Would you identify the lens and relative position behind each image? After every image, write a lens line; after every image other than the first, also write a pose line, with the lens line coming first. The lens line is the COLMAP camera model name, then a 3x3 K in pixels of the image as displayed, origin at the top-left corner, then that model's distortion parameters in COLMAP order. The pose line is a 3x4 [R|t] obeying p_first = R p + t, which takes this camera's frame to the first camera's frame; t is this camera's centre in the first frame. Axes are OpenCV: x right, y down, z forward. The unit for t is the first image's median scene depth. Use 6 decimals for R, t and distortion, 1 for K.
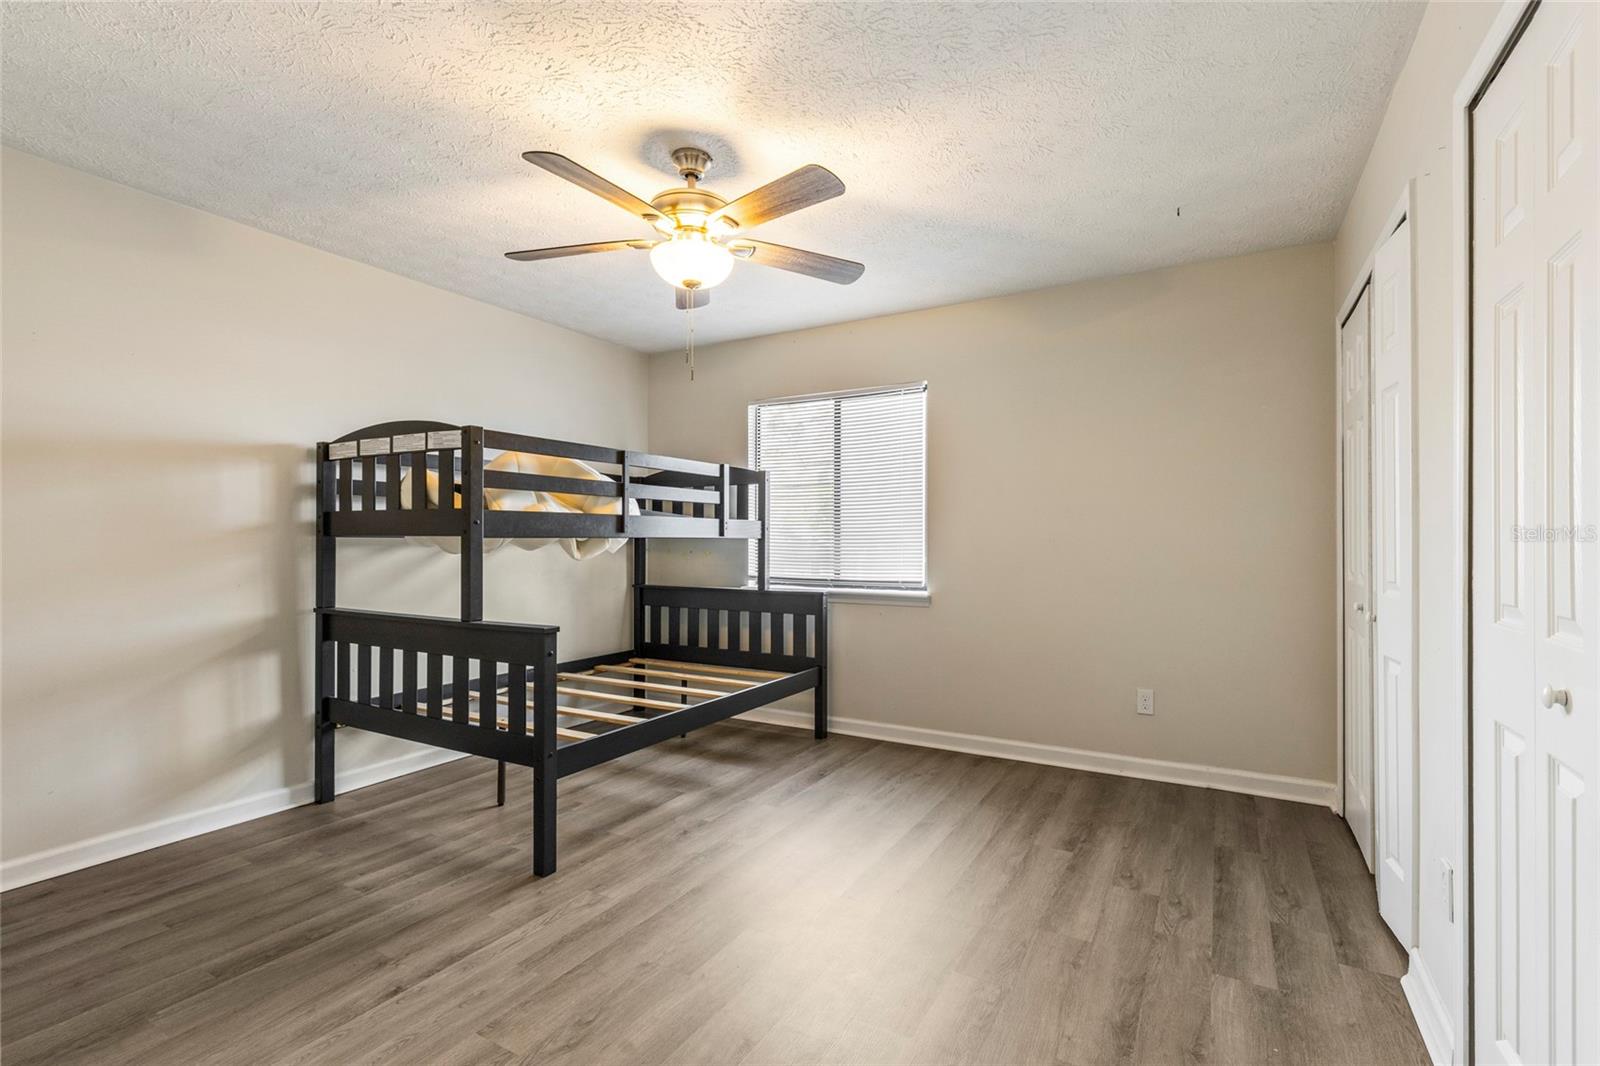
lens RADIAL K [[707.7, 0, 823.8], [0, 707.7, 524.2], [0, 0, 1]] dist [0.001129, -0.000223]
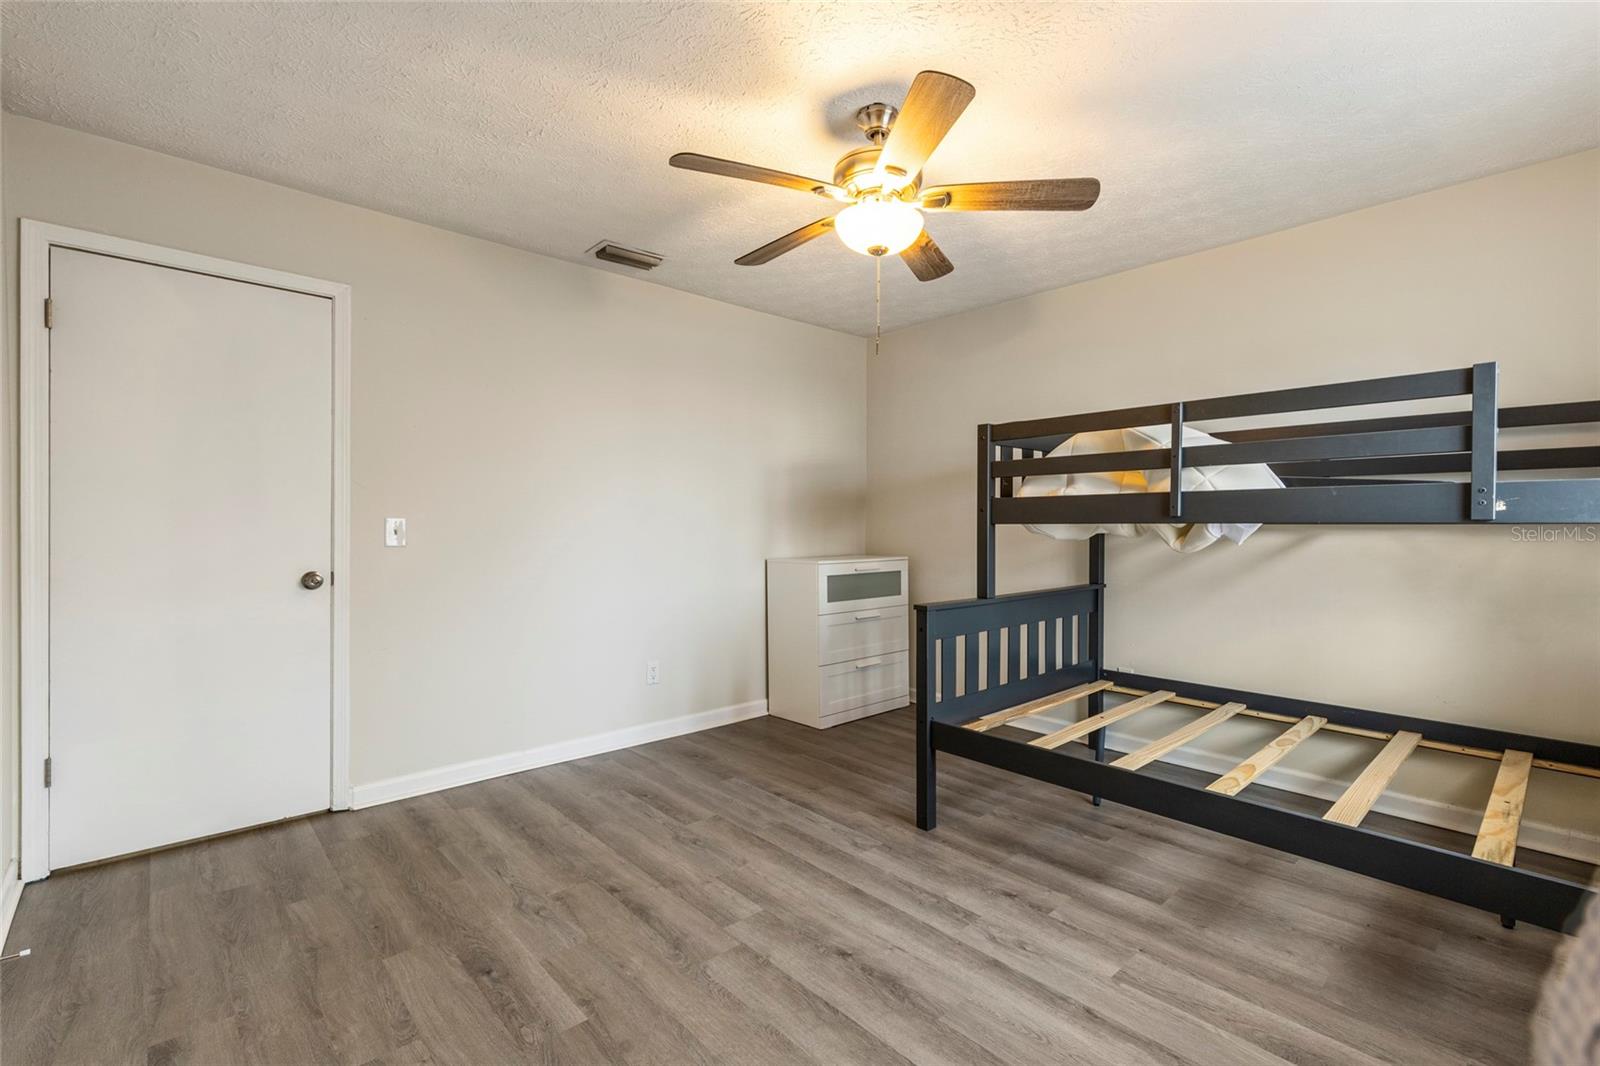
lens RADIAL K [[707.7, 0, 823.8], [0, 707.7, 524.2], [0, 0, 1]] dist [0.001129, -0.000223]
pose [[-0.305796, -0.005338, -0.952082, 0.657590], [0.019775, 0.999733, -0.011956, 0.027643], [0.951892, -0.022484, -0.305609, 1.109282]]
